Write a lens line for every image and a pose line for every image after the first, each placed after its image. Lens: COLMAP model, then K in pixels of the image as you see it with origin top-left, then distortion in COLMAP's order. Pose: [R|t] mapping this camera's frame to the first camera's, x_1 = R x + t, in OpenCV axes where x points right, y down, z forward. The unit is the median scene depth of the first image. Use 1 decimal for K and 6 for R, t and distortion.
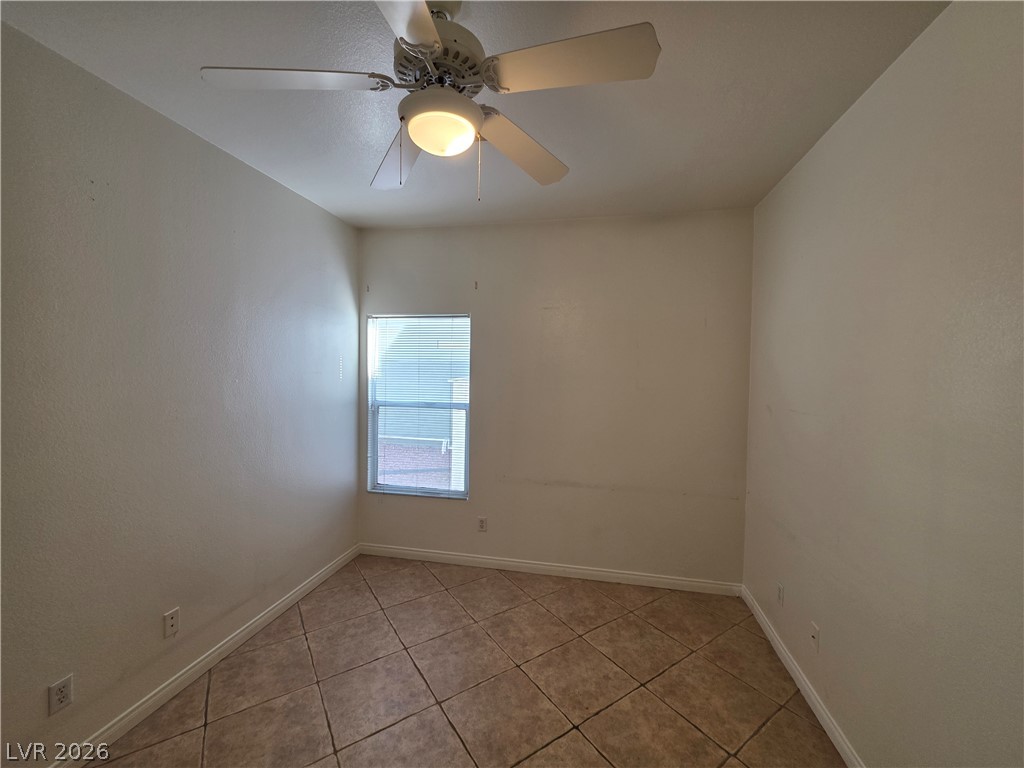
lens RADIAL K [[415.6, 0, 520.7], [0, 415.6, 382.5], [0, 0, 1]] dist [0.001424, -0.000074]
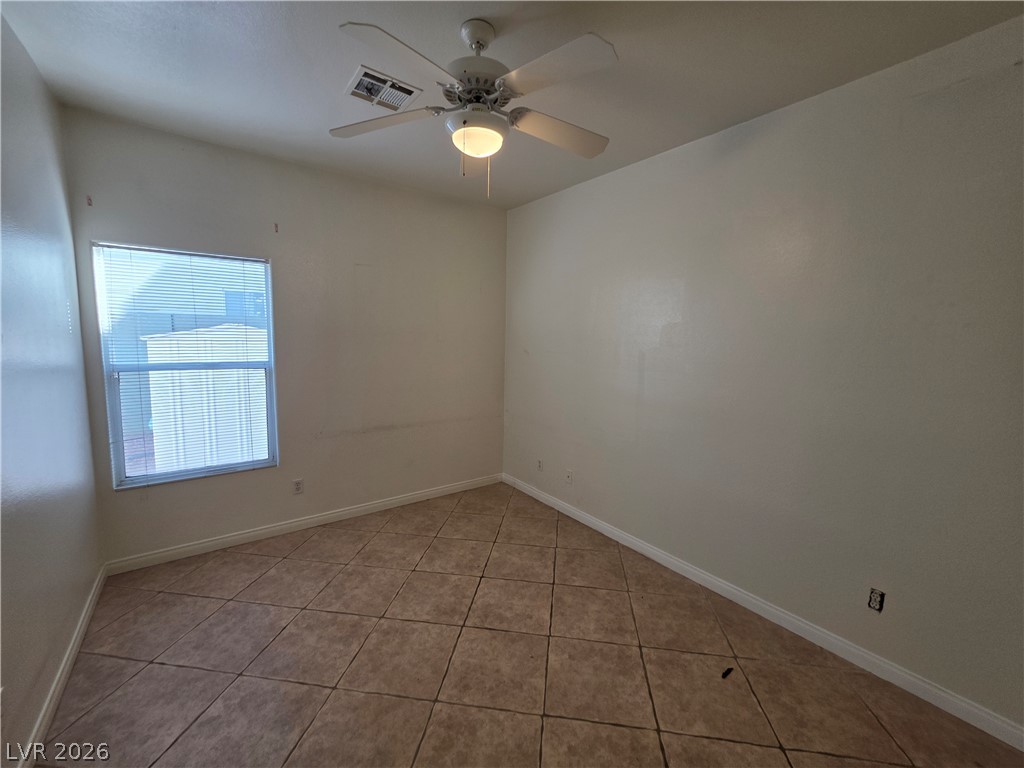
lens RADIAL K [[415.6, 0, 520.7], [0, 415.6, 382.5], [0, 0, 1]] dist [0.001424, -0.000074]
pose [[0.661291, -0.090343, 0.744669, -0.481486], [0.014282, 0.994057, 0.107915, 0.007369], [-0.749993, -0.060728, 0.658652, -0.000269]]
